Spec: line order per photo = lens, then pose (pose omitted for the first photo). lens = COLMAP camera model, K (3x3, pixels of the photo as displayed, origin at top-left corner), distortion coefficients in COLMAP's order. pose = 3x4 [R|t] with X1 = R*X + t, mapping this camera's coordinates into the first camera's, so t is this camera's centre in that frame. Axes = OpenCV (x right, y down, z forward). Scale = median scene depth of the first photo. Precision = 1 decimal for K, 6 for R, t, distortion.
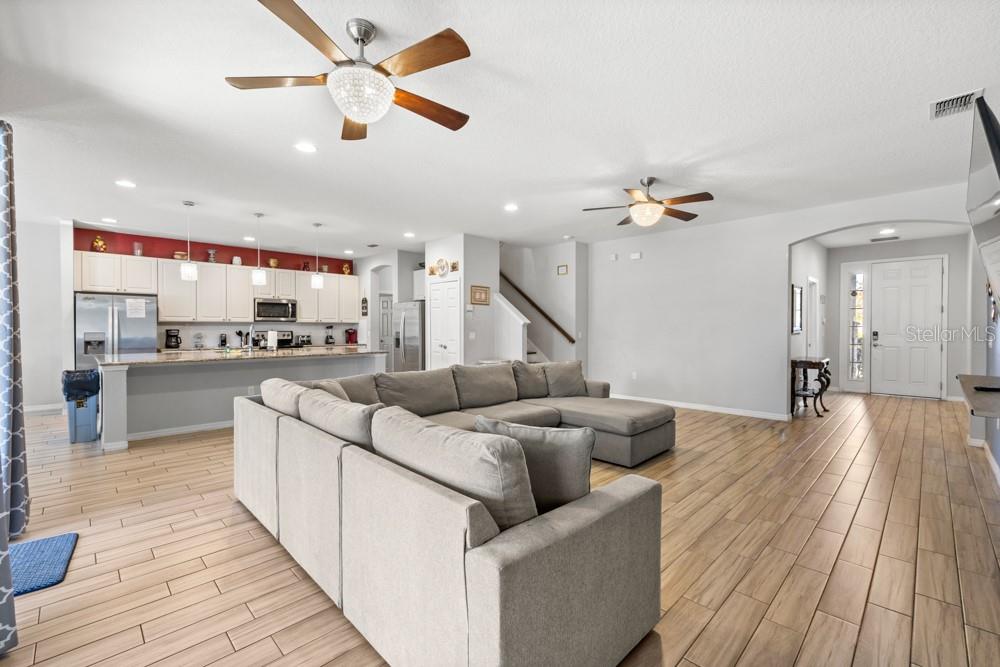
lens RADIAL K [[428.9, 0, 502.3], [0, 428.9, 330.9], [0, 0, 1]] dist [-0.001011, 0.000065]
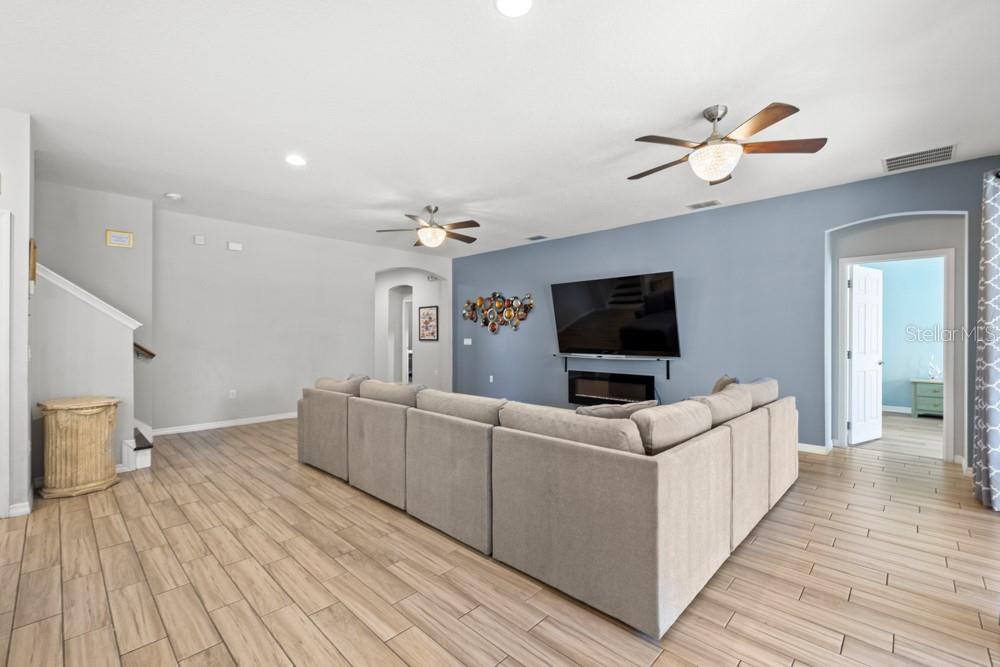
lens RADIAL K [[436.4, 0, 496.1], [0, 436.4, 332.6], [0, 0, 1]] dist [-0.000270, 0.000450]
pose [[-0.003599, 0.007822, 0.999963, -0.475160], [0.000386, 0.999969, -0.007820, -0.005651], [-0.999993, 0.000358, -0.003602, 0.479439]]
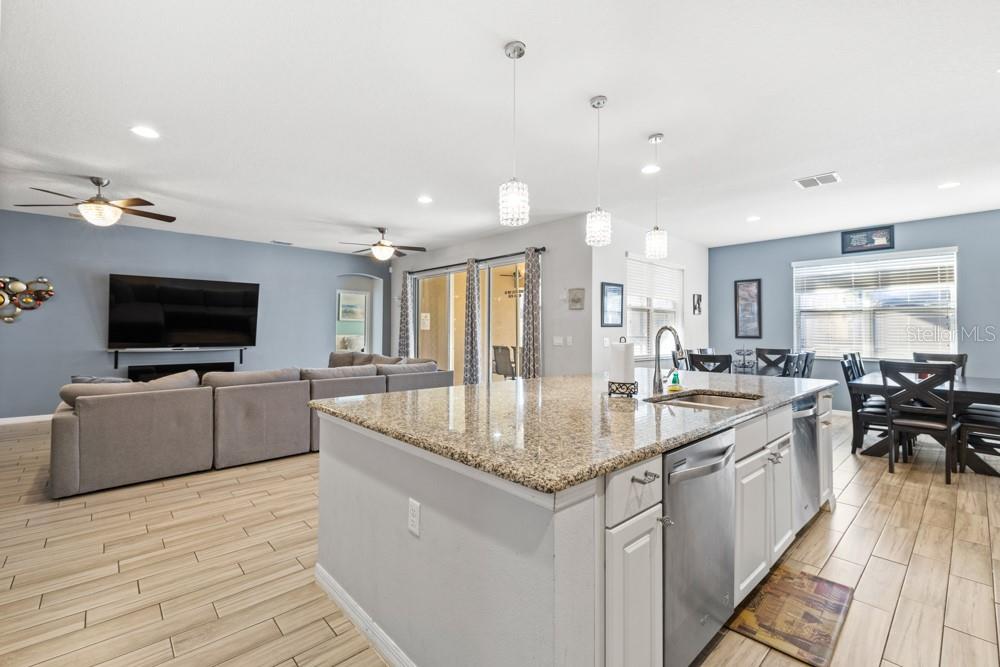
lens RADIAL K [[436.4, 0, 496.1], [0, 436.4, 332.6], [0, 0, 1]] dist [-0.000270, 0.000450]
pose [[-0.998904, -0.003903, 0.046638, -0.348914], [-0.003768, 0.999988, 0.002985, -0.006363], [-0.046649, 0.002806, -0.998907, 1.131475]]
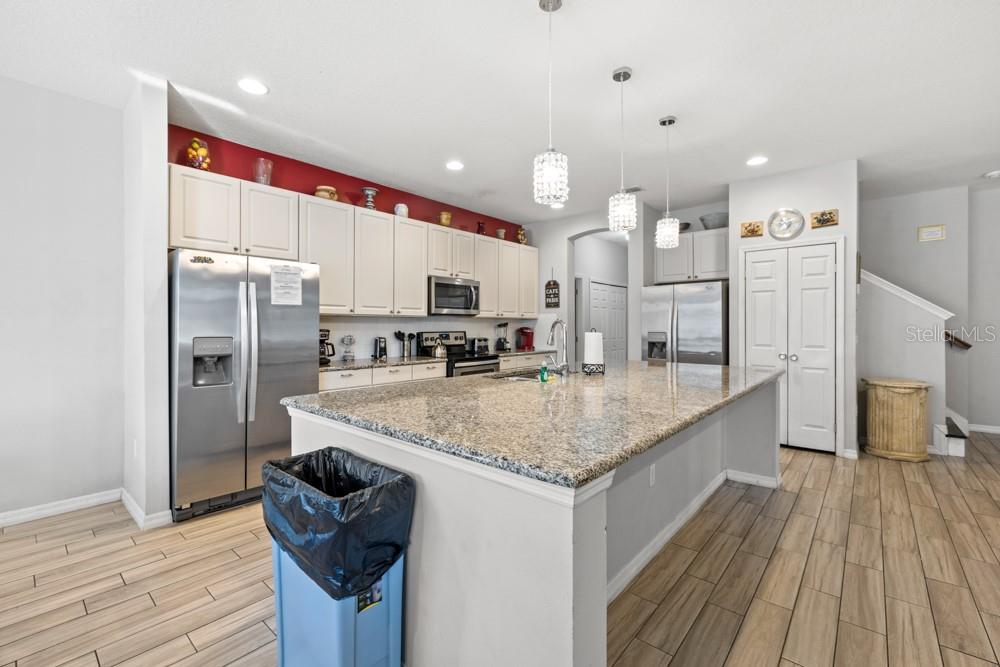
lens RADIAL K [[436.4, 0, 496.1], [0, 436.4, 332.6], [0, 0, 1]] dist [-0.000270, 0.000450]
pose [[0.997423, -0.003027, 0.071683, -0.546394], [0.002487, 0.999968, 0.007619, -0.002996], [-0.071704, -0.007421, 0.997398, 0.410519]]
